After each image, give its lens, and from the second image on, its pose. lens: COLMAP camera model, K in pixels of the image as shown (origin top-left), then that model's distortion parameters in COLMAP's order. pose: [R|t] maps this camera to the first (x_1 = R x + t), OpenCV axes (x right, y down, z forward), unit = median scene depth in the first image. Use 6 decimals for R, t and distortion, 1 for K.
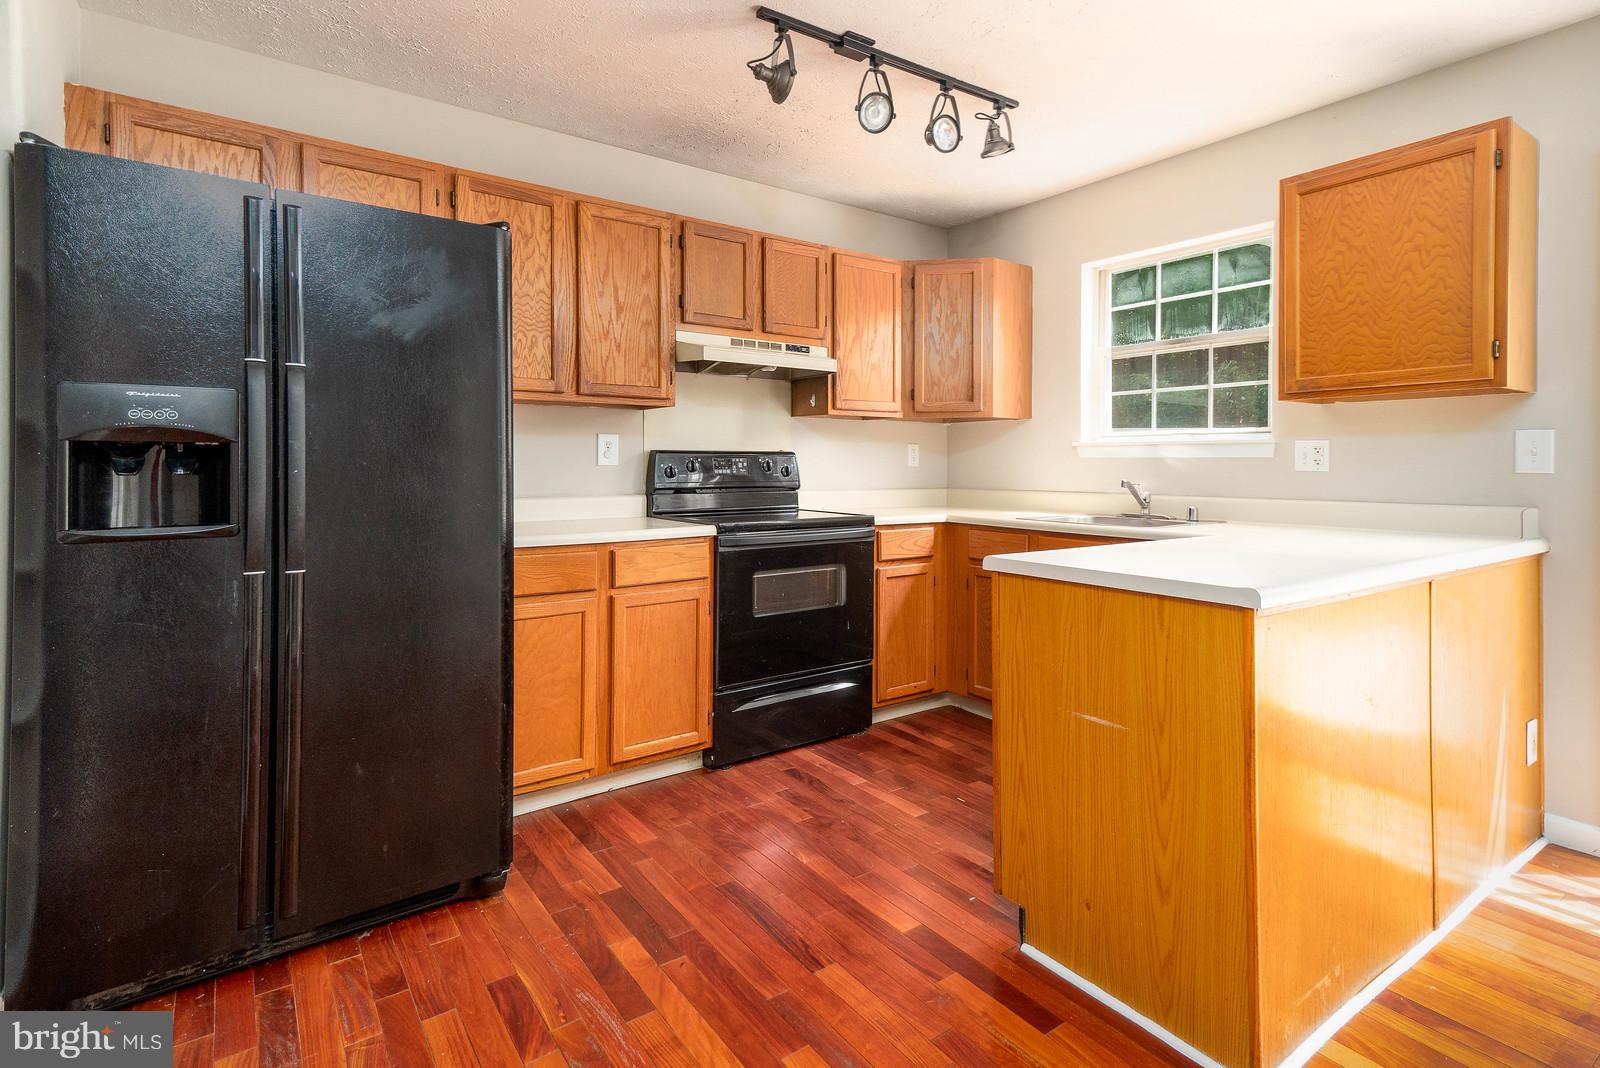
lens RADIAL K [[803.7, 0, 836.6], [0, 803.7, 461.3], [0, 0, 1]] dist [0.036948, -0.000640]
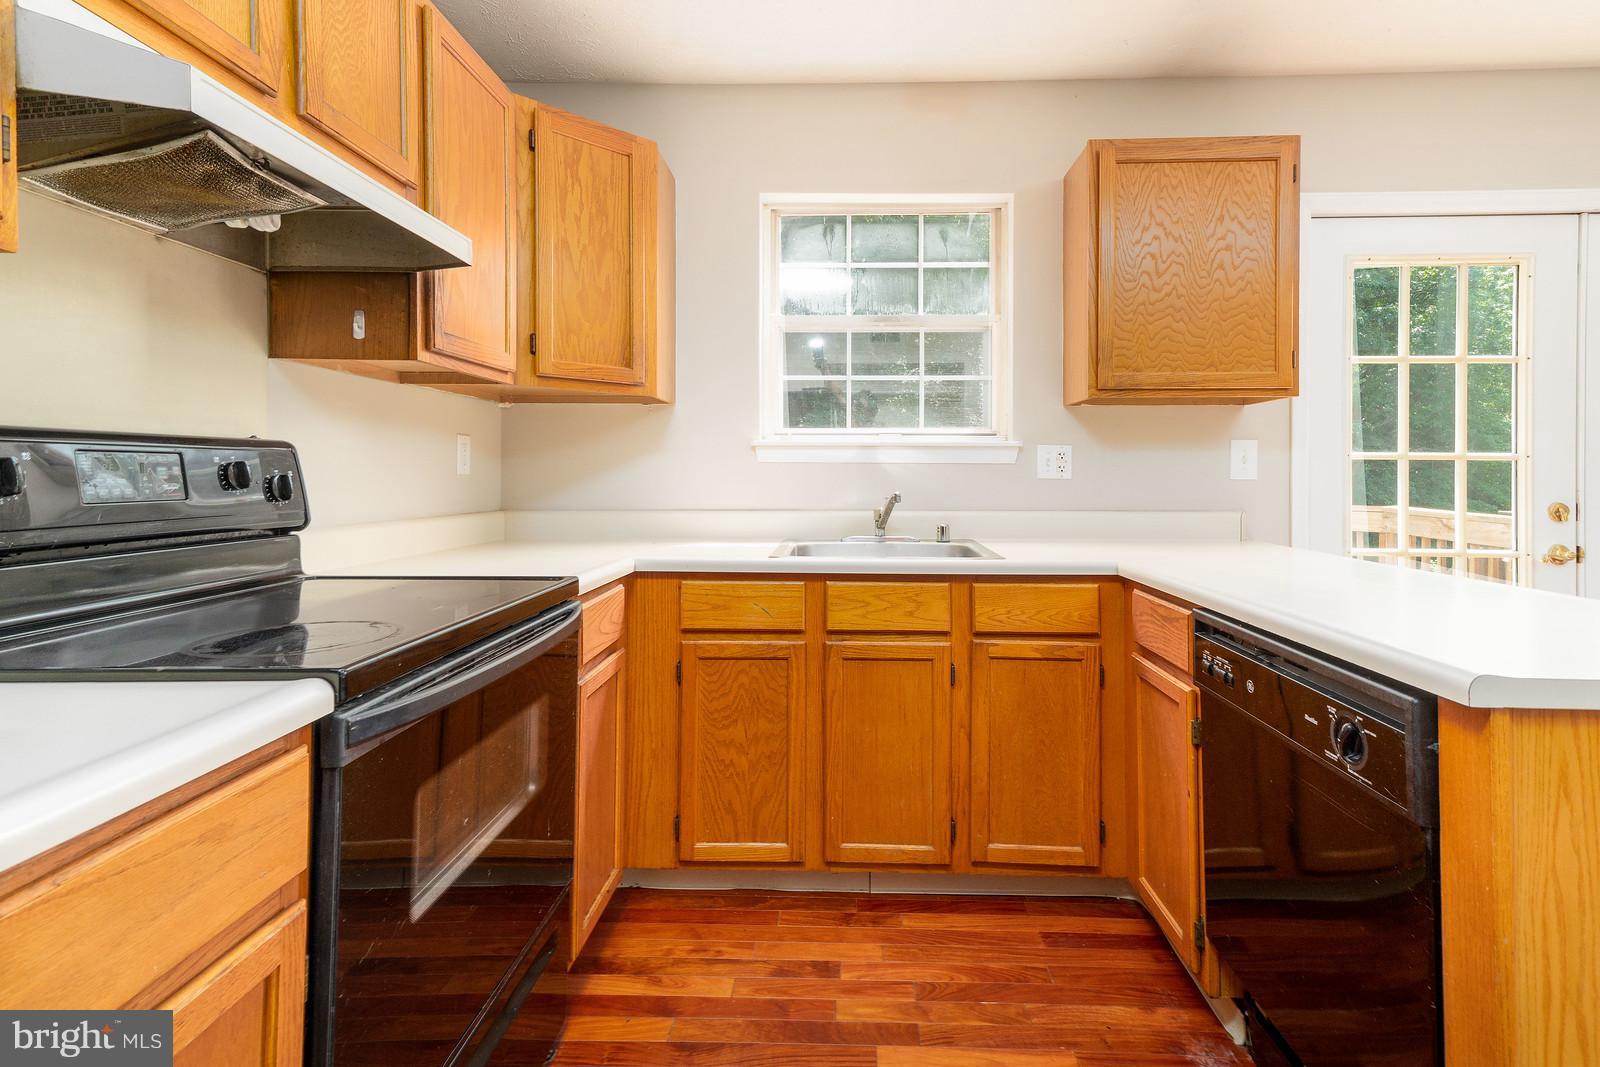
lens RADIAL K [[781.4, 0, 839.3], [0, 781.4, 467.6], [0, 0, 1]] dist [0.040014, 0.000087]
pose [[0.622010, 0.003861, 0.783000, -0.261868], [-0.004057, 0.999990, -0.001708, 0.002021], [-0.782999, -0.002114, 0.622020, 0.671107]]
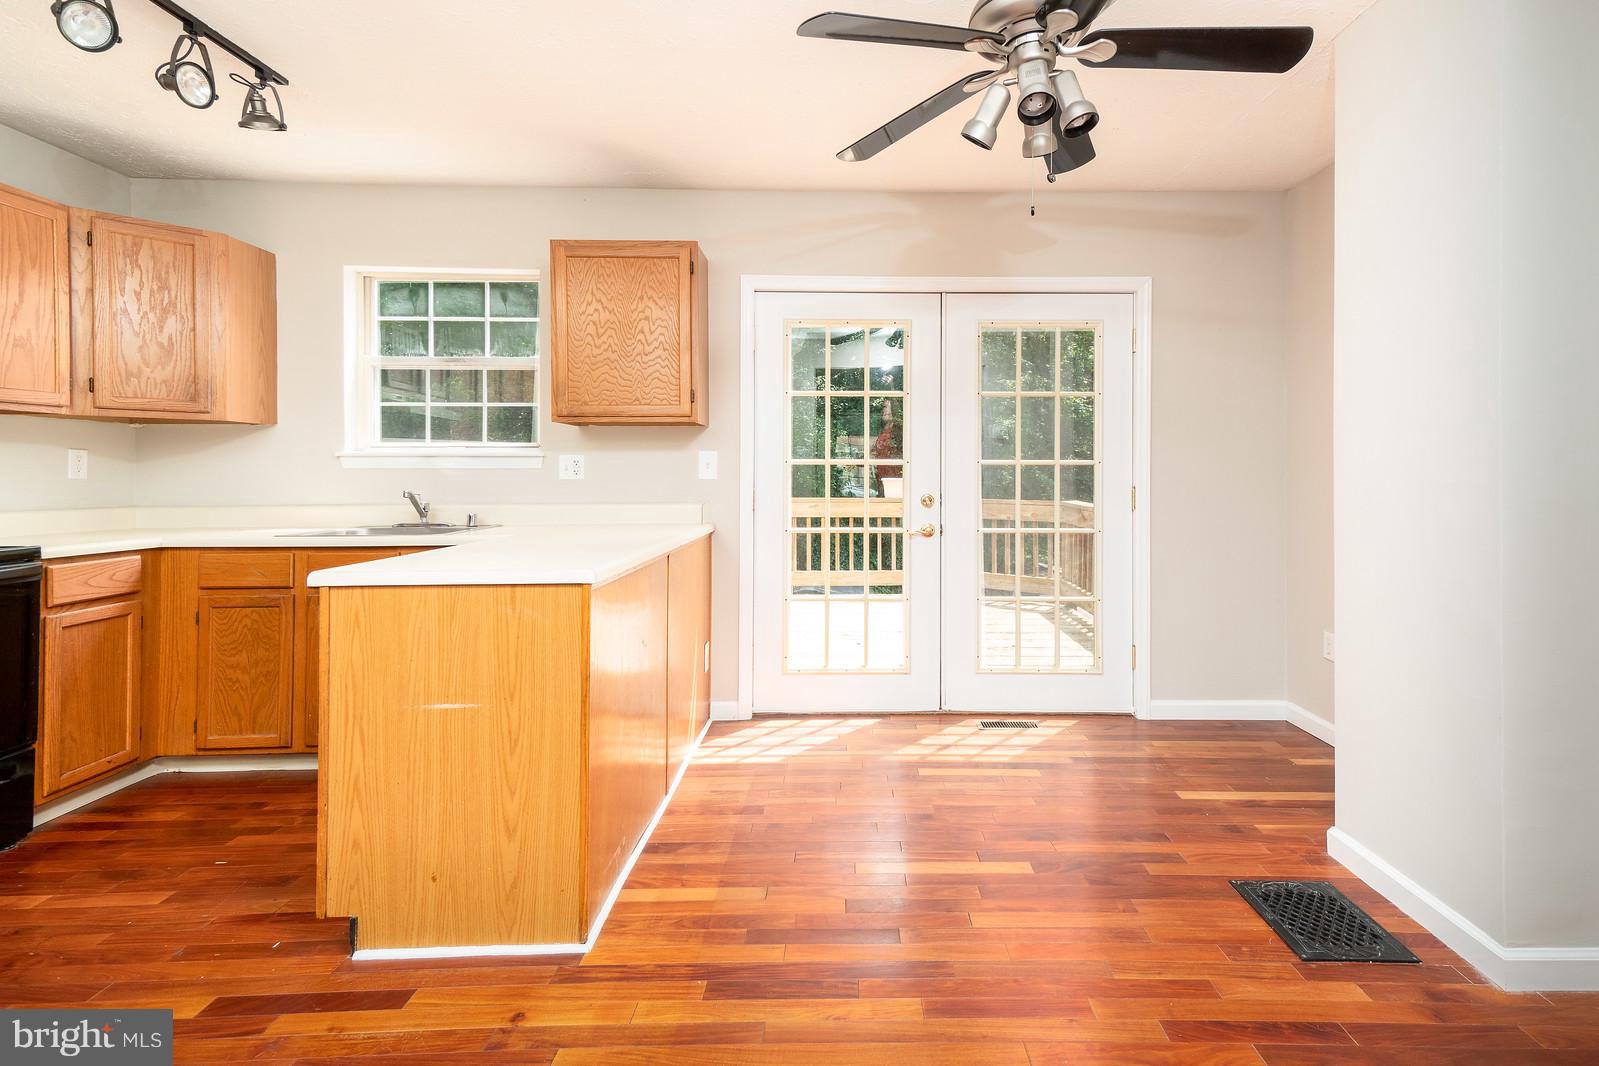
lens RADIAL K [[777.8, 0, 859.4], [0, 777.8, 473.0], [0, 0, 1]] dist [0.033037, -0.000899]
pose [[0.582277, -0.001960, 0.812988, -0.133161], [0.000304, 0.999998, 0.002193, -0.001051], [-0.812990, -0.001030, 0.582276, -0.050109]]
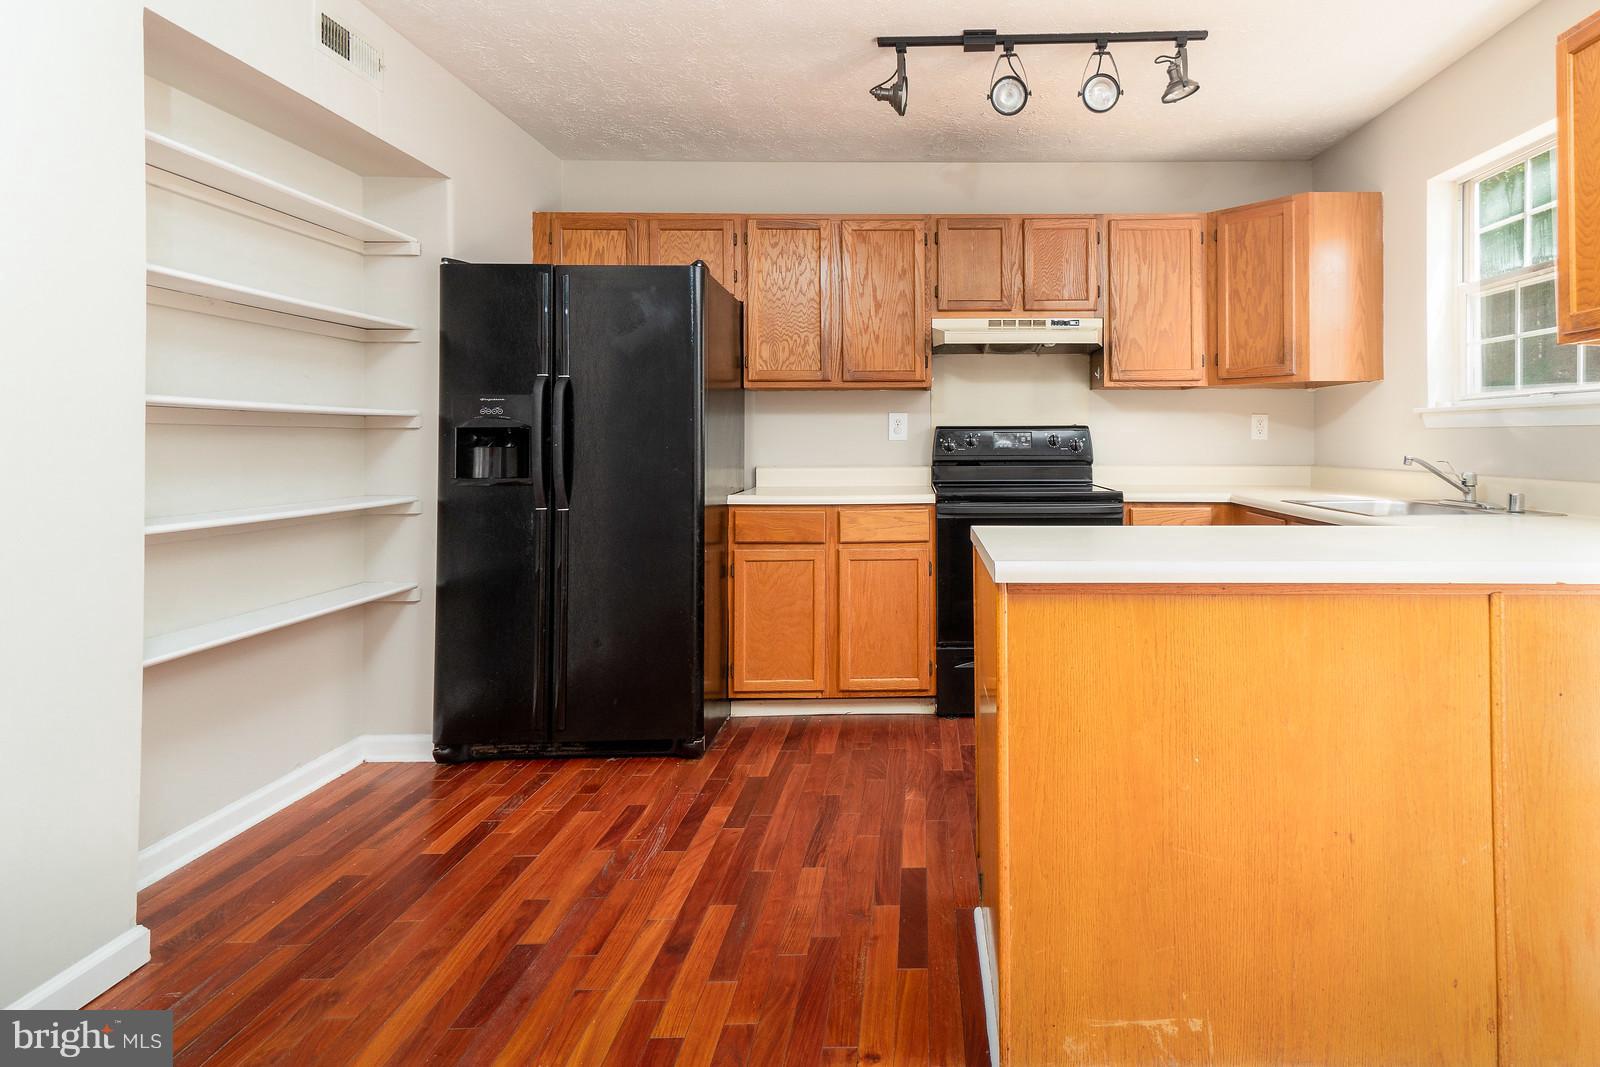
lens RADIAL K [[844.2, 0, 939.2], [0, 844.2, 431.3], [0, 0, 1]] dist [0.040329, -0.000547]
pose [[0.811128, -0.010877, -0.584767, 0.529906], [0.007732, 0.999939, -0.007874, 0.002609], [0.584817, 0.001866, 0.811163, 0.065530]]
